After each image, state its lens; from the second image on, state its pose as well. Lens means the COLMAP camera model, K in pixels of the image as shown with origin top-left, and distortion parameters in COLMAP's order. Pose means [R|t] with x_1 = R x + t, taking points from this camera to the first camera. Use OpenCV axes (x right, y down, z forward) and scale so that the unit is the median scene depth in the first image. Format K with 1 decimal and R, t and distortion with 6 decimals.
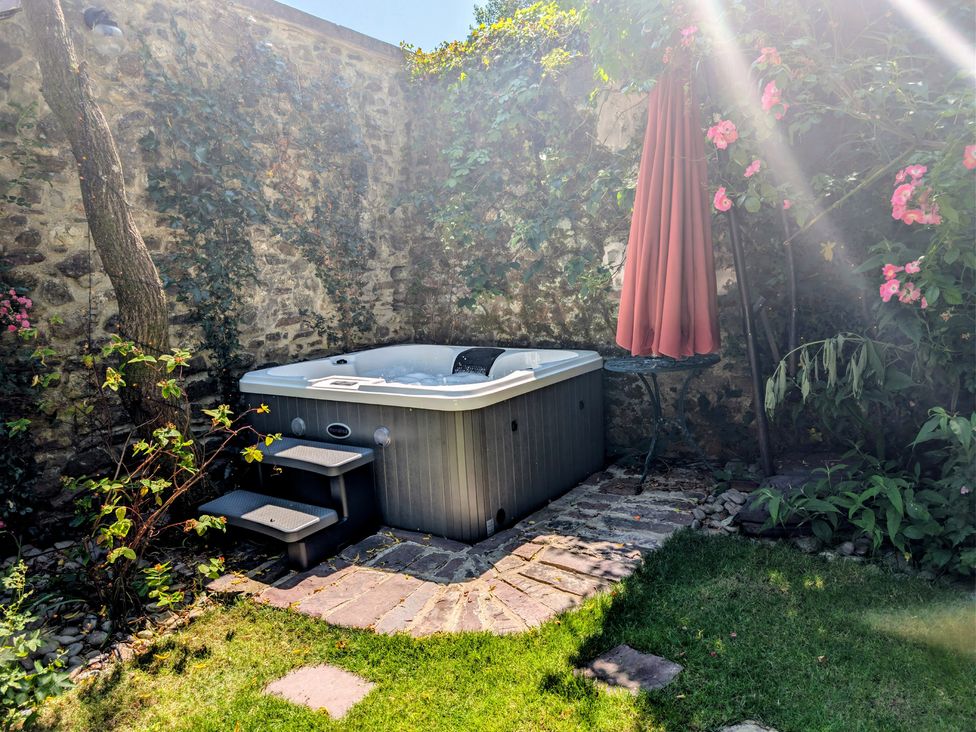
lens RADIAL K [[706.2, 0, 491.5], [0, 706.2, 371.5], [0, 0, 1]] dist [0.003307, -0.003623]
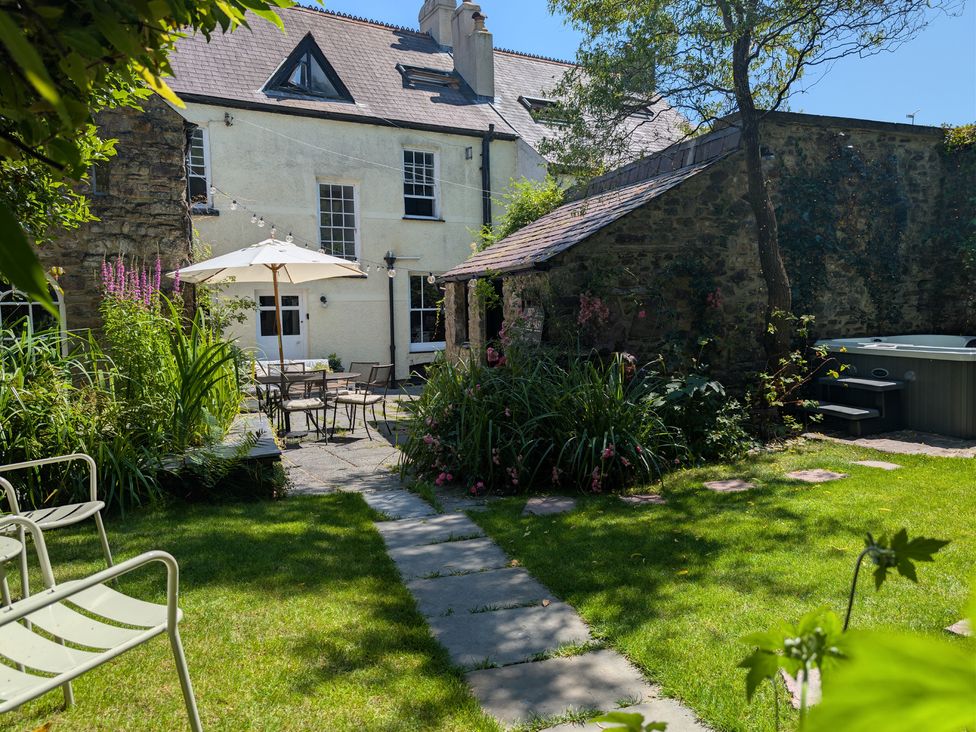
lens RADIAL K [[706.2, 0, 481.7], [0, 706.2, 365.3], [0, 0, 1]] dist [0.003307, -0.003623]
pose [[0.787876, 0.076203, -0.611101, 0.053971], [-0.099852, 0.994991, -0.004662, 0.132510], [0.607685, 0.064693, 0.791539, -0.738641]]
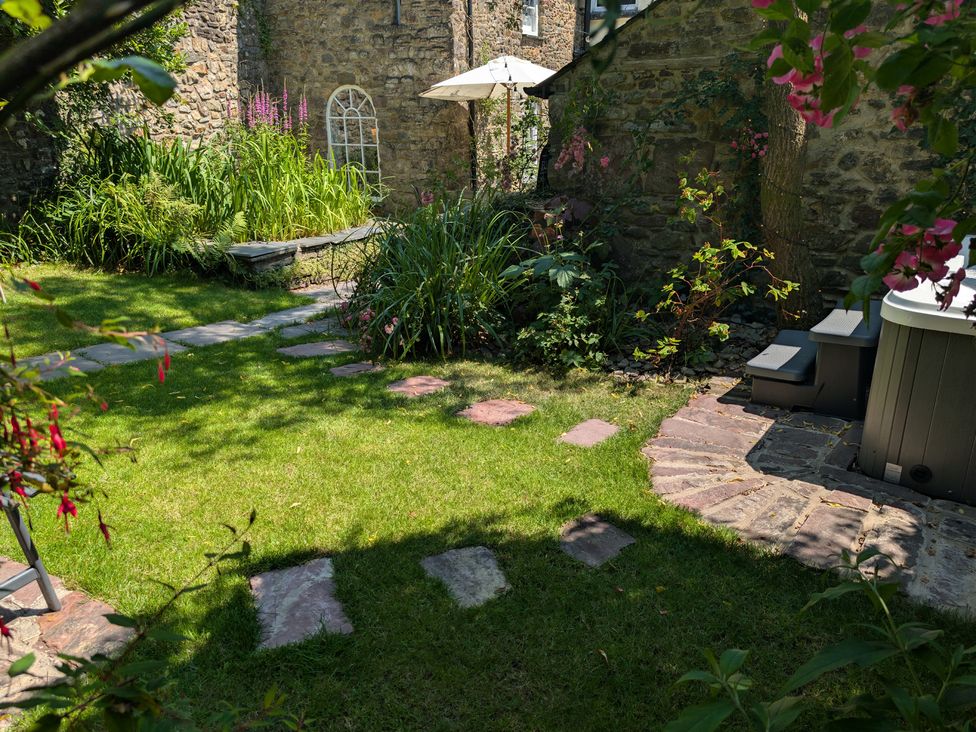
lens RADIAL K [[706.2, 0, 488.2], [0, 706.2, 363.7], [0, 0, 1]] dist [0.003307, -0.003623]
pose [[-0.042769, 0.380112, -0.923951, 0.517355], [-0.129325, 0.914910, 0.382379, -0.102781], [0.990679, 0.135844, 0.010028, 0.371561]]
